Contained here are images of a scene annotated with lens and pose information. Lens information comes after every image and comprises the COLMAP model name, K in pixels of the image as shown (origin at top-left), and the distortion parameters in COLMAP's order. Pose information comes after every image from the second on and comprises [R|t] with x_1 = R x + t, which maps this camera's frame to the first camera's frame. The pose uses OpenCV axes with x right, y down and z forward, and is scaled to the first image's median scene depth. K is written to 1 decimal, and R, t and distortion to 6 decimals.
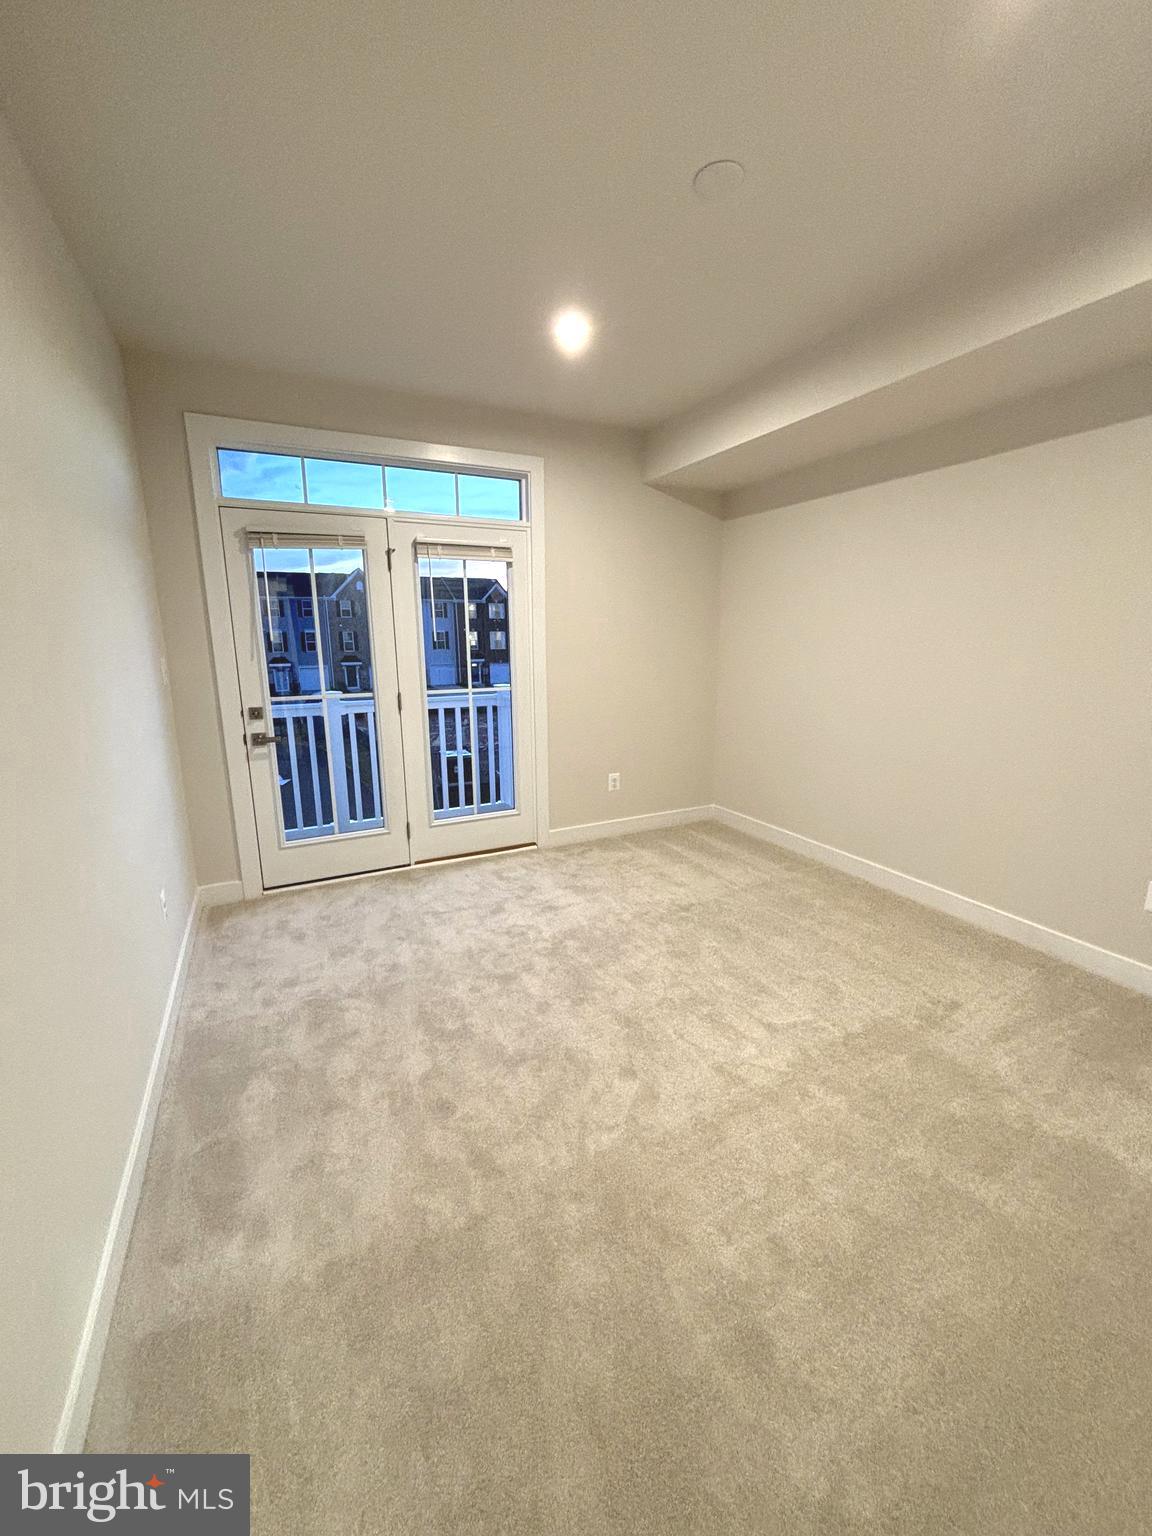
lens RADIAL K [[614.4, 0, 580.9], [0, 614.4, 767.2], [0, 0, 1]] dist [-0.000036, -0.000426]
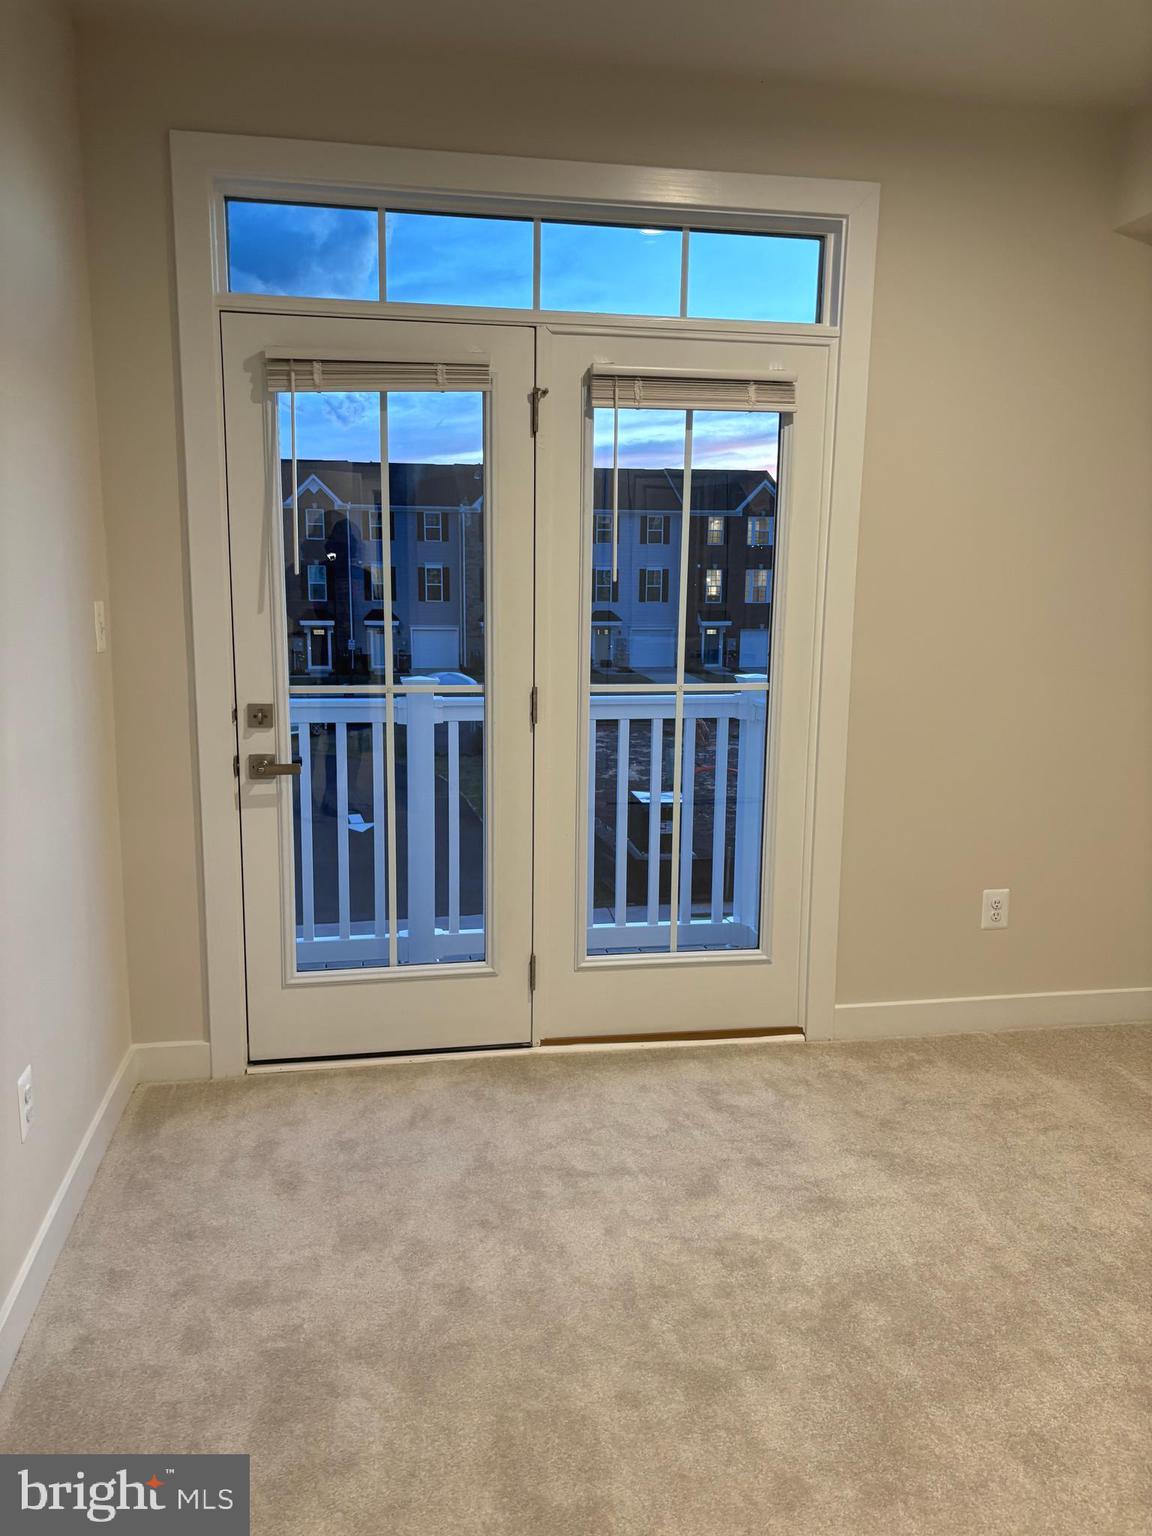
lens RADIAL K [[1128.0, 0, 573.2], [0, 1128.0, 774.3], [0, 0, 1]] dist [0.007659, -0.002703]
pose [[0.956604, 0.065048, -0.284039, -0.013156], [-0.076127, 0.996701, -0.028128, -0.032404], [0.281272, 0.048531, 0.958400, 0.179054]]
